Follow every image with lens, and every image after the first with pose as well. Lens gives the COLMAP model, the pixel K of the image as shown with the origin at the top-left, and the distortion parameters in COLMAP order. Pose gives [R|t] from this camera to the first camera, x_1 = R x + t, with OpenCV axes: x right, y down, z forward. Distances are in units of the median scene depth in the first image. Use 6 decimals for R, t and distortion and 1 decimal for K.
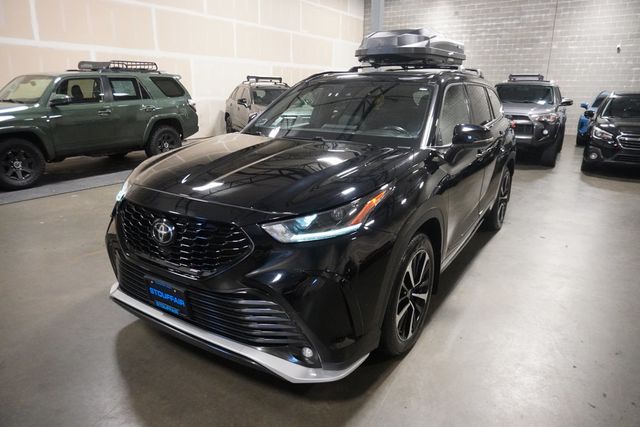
lens RADIAL K [[428.4, 0, 313.2], [0, 428.4, 213.1], [0, 0, 1]] dist [0.003273, 0.002022]
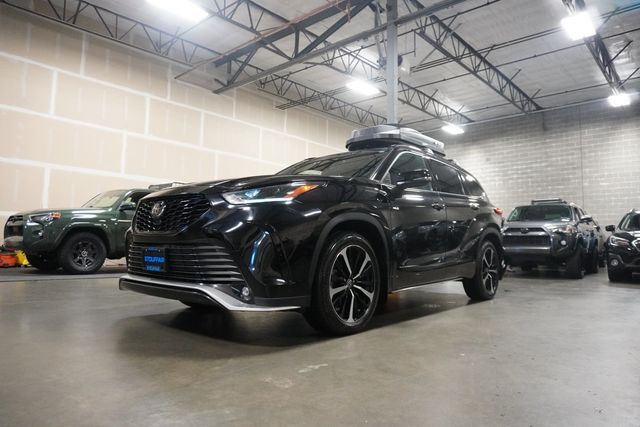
lens RADIAL K [[438.3, 0, 300.9], [0, 438.3, 213.0], [0, 0, 1]] dist [-0.005729, -0.001516]
pose [[0.986189, 0.005549, -0.165529, 0.092962], [-0.064992, 0.932238, -0.355962, 0.143467], [0.152337, 0.361804, 0.919723, -0.065954]]
